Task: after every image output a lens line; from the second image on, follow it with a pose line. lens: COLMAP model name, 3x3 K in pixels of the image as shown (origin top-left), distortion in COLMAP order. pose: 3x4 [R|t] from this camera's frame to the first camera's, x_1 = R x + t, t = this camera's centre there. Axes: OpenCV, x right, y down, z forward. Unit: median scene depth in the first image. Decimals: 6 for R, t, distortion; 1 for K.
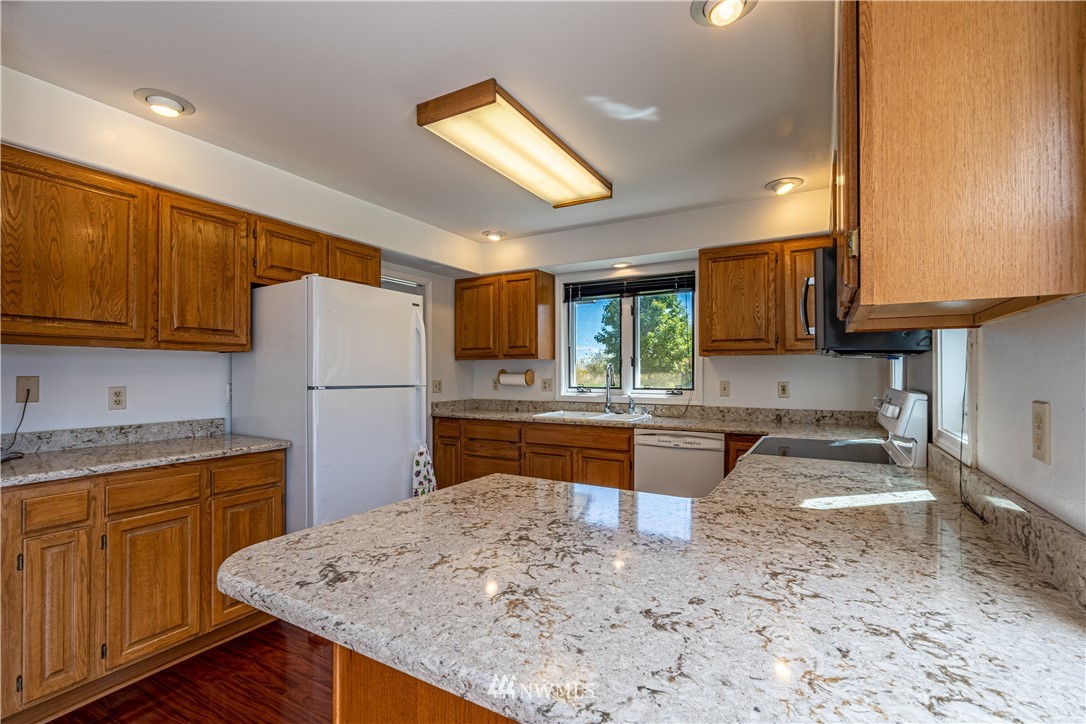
lens RADIAL K [[496.6, 0, 541.7], [0, 496.6, 368.1], [0, 0, 1]] dist [0.001326, -0.000404]
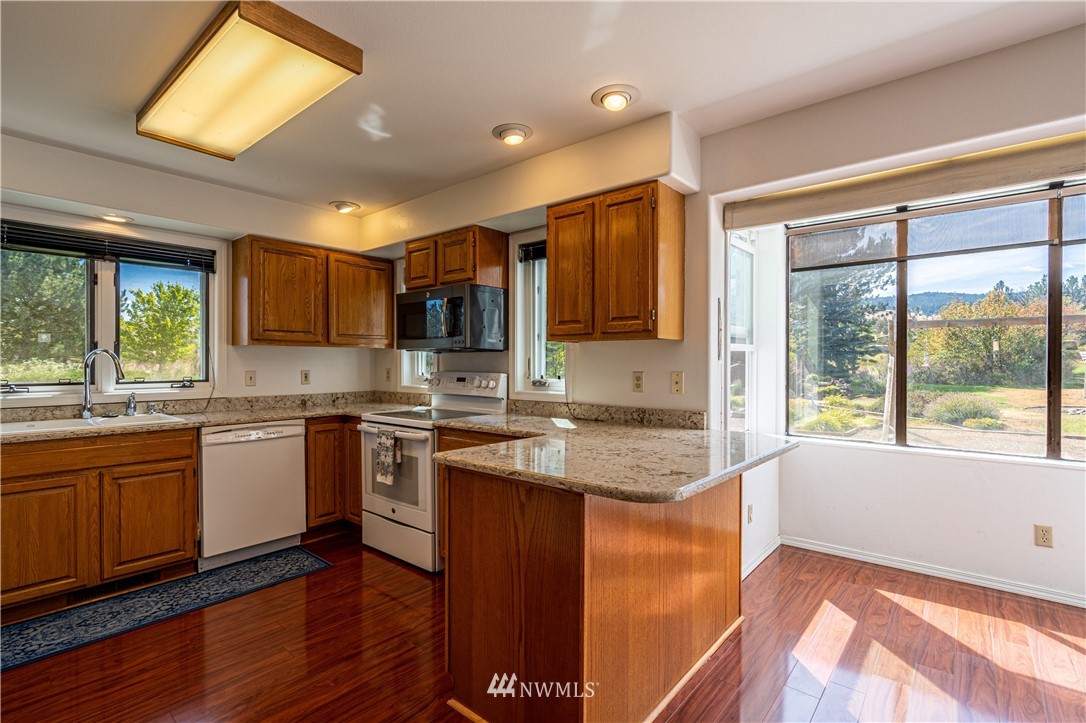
lens RADIAL K [[496.6, 0, 538.1], [0, 496.6, 362.7], [0, 0, 1]] dist [0.001326, -0.000404]
pose [[0.196078, -0.000528, 0.980588, -0.531661], [-0.008939, 0.999957, 0.002326, 0.003019], [-0.980548, -0.009222, 0.196065, 0.265114]]
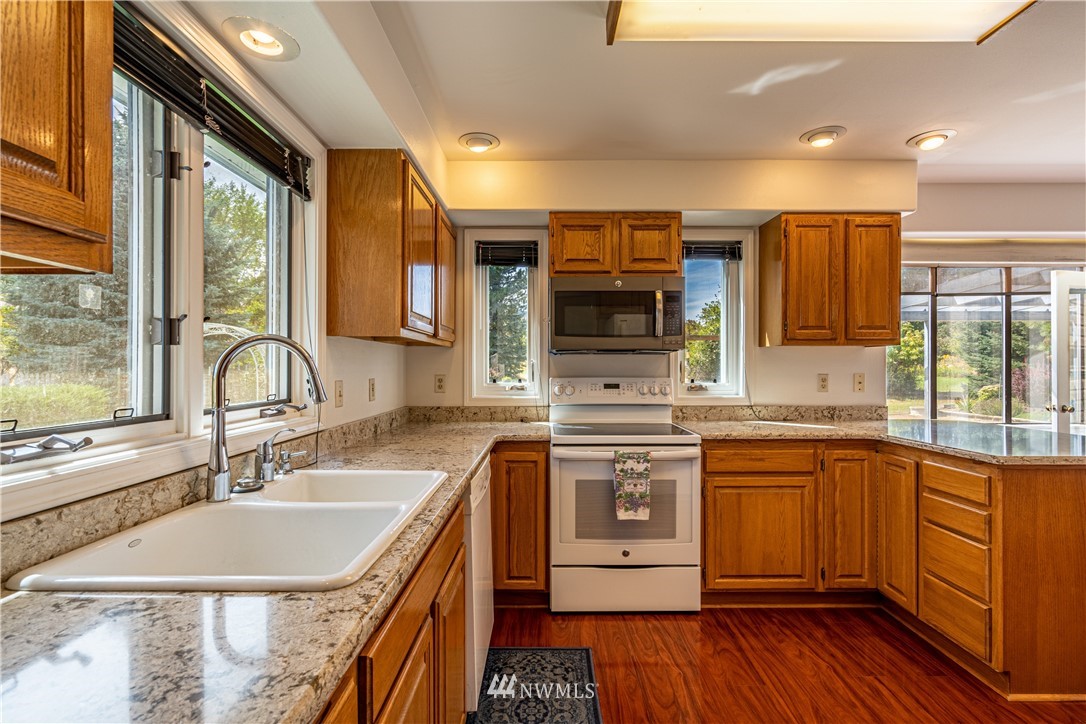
lens RADIAL K [[496.6, 0, 546.9], [0, 496.6, 367.0], [0, 0, 1]] dist [0.001326, -0.000404]
pose [[-0.476668, 0.001426, 0.879082, -0.272017], [-0.005946, 0.999971, -0.004846, 0.012806], [-0.879063, -0.007537, -0.476646, 1.139720]]
